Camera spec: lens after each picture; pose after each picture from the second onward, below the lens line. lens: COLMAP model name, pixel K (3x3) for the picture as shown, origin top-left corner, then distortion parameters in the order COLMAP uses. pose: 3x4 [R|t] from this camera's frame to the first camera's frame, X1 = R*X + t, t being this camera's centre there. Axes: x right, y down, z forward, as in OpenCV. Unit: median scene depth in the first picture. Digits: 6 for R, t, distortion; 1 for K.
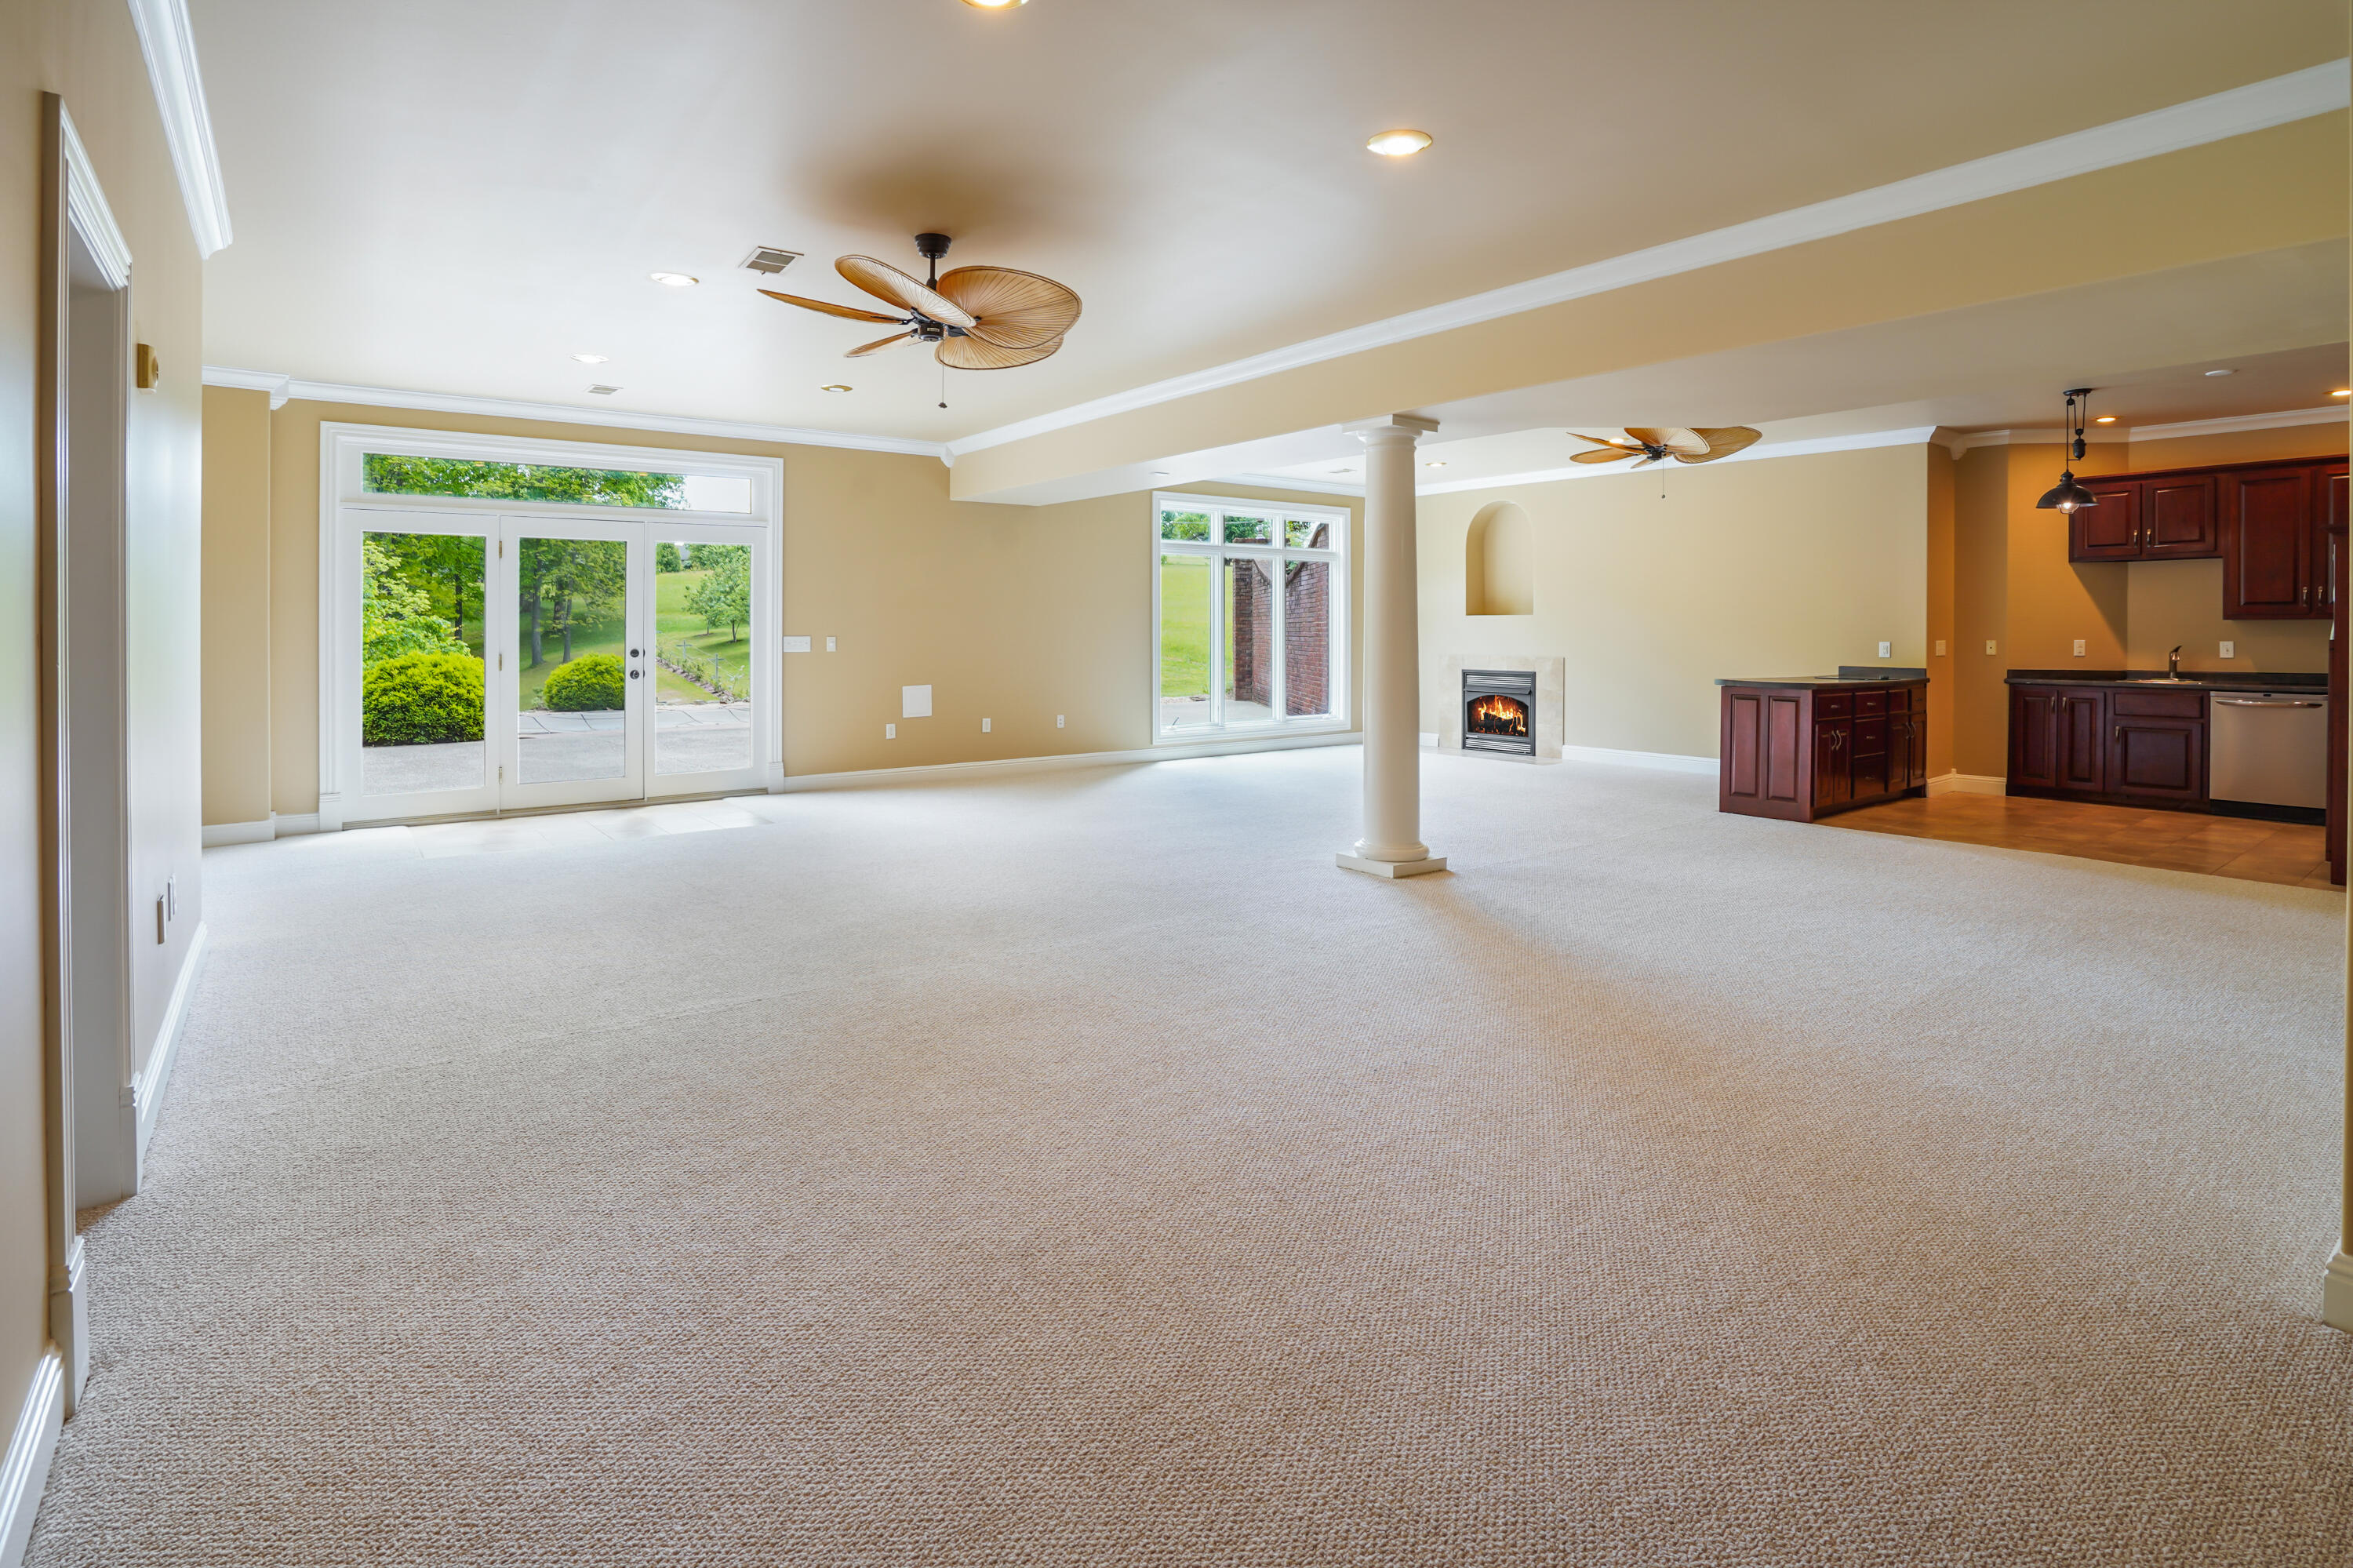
lens RADIAL K [[1247.5, 0, 1176.5], [0, 1247.5, 784.0], [0, 0, 1]] dist [-0.048077, 0.032057]
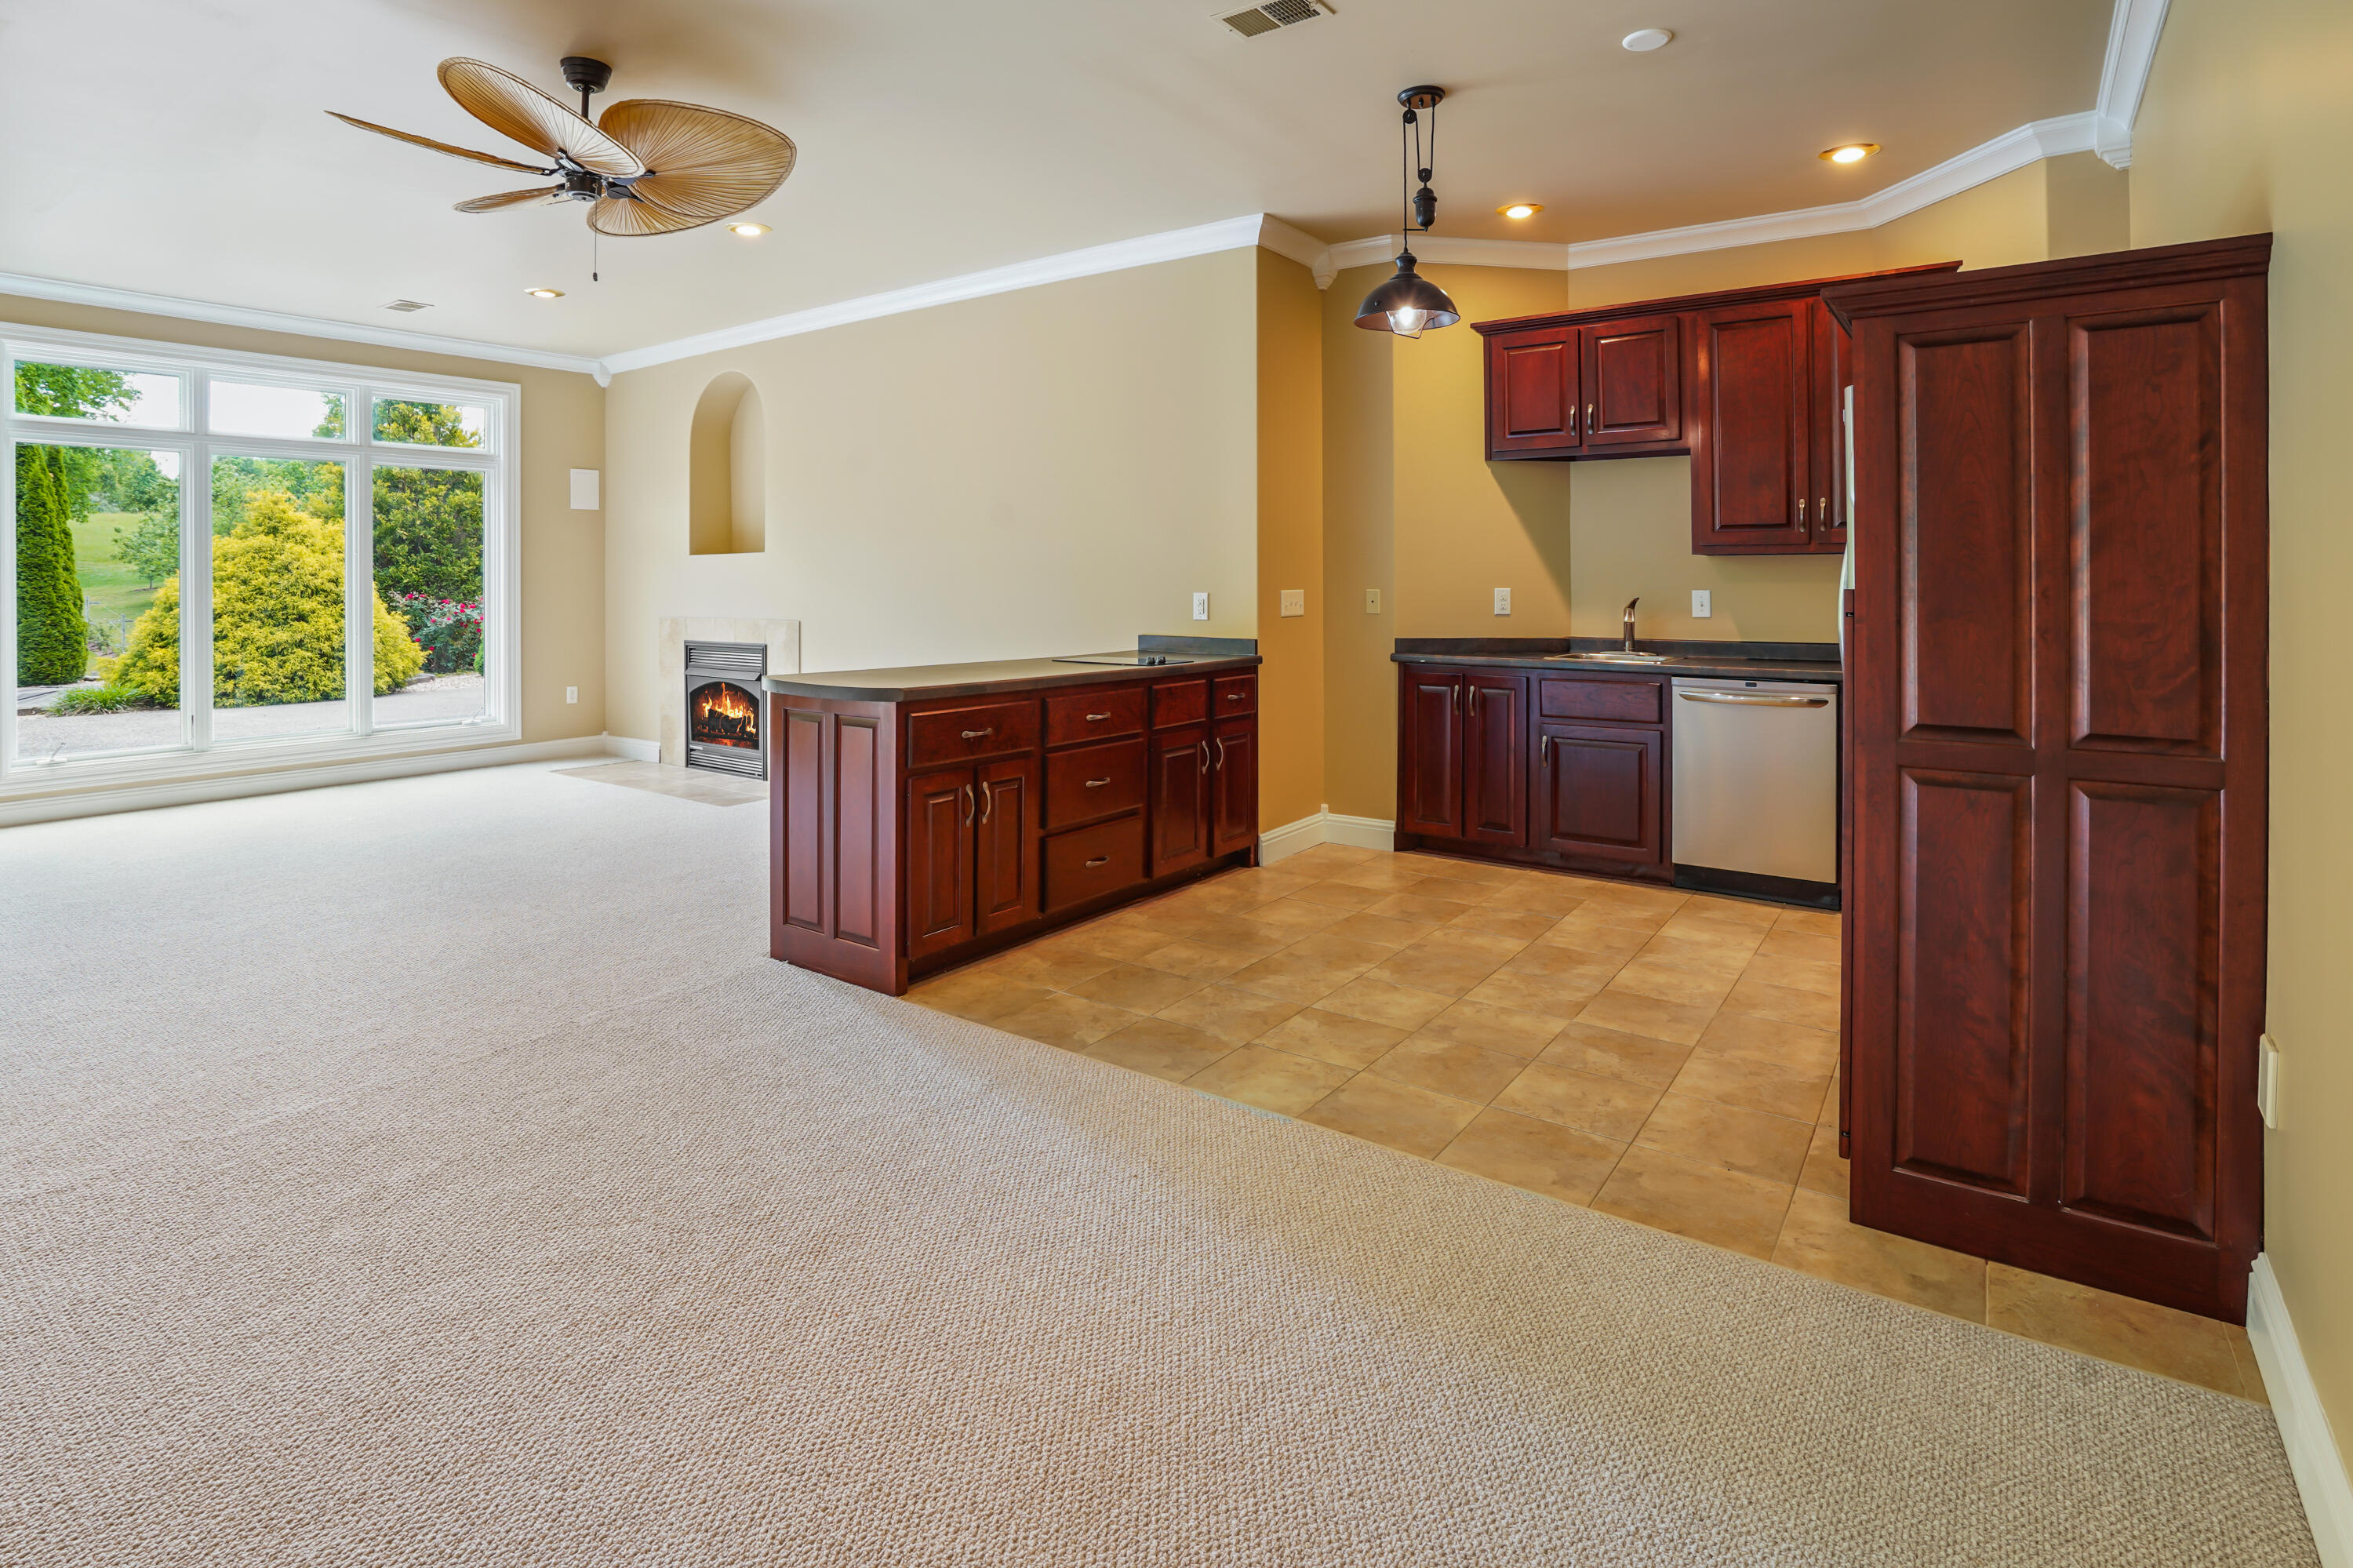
lens RADIAL K [[1247.5, 0, 1176.5], [0, 1247.5, 784.0], [0, 0, 1]] dist [-0.048077, 0.032057]
pose [[0.964293, -0.043413, 0.261254, 0.419848], [0.033246, 0.998513, 0.043212, -0.052895], [-0.262741, -0.032984, 0.964302, 0.449192]]
